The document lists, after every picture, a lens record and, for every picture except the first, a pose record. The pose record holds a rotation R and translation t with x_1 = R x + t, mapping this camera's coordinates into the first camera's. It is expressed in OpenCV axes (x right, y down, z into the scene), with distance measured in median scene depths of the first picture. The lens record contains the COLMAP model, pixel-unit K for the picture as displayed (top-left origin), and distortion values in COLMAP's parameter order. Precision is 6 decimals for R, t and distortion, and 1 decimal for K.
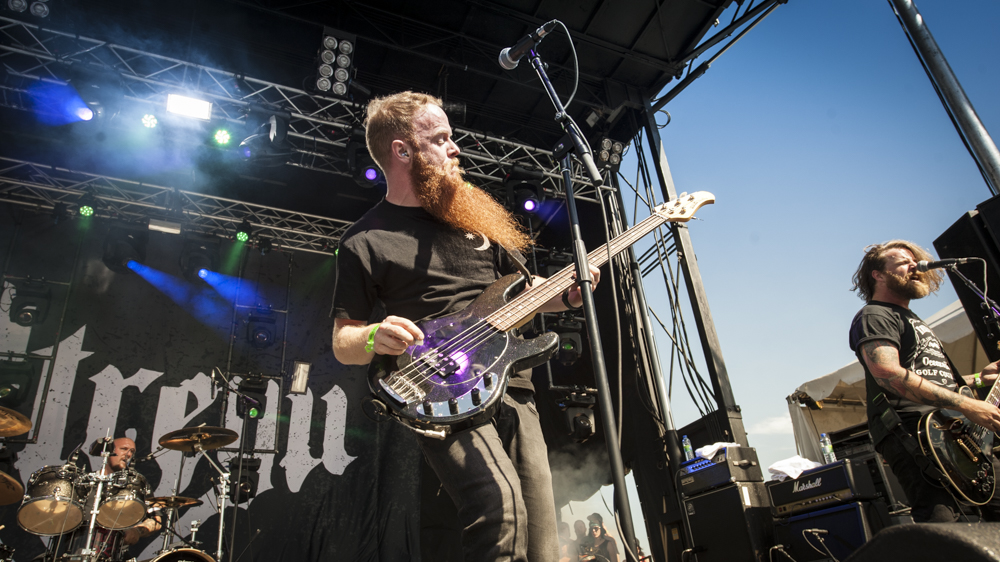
lens RADIAL K [[689.7, 0, 500.0], [0, 689.7, 281.0], [0, 0, 1]] dist [0.003140, 0.001633]
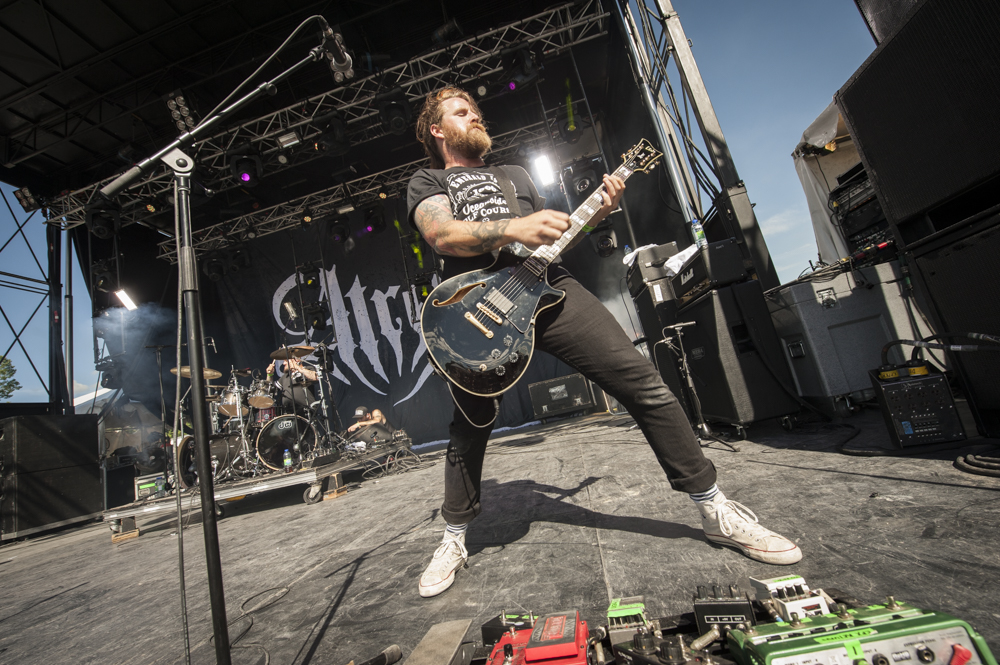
lens RADIAL K [[427.1, 0, 471.4], [0, 427.1, 356.0], [0, 0, 1]] dist [0.018186, -0.000010]
pose [[0.796133, -0.177348, -0.578550, 0.359177], [0.410091, 0.861176, 0.300335, 0.045089], [0.444969, -0.476365, 0.758340, 0.197419]]
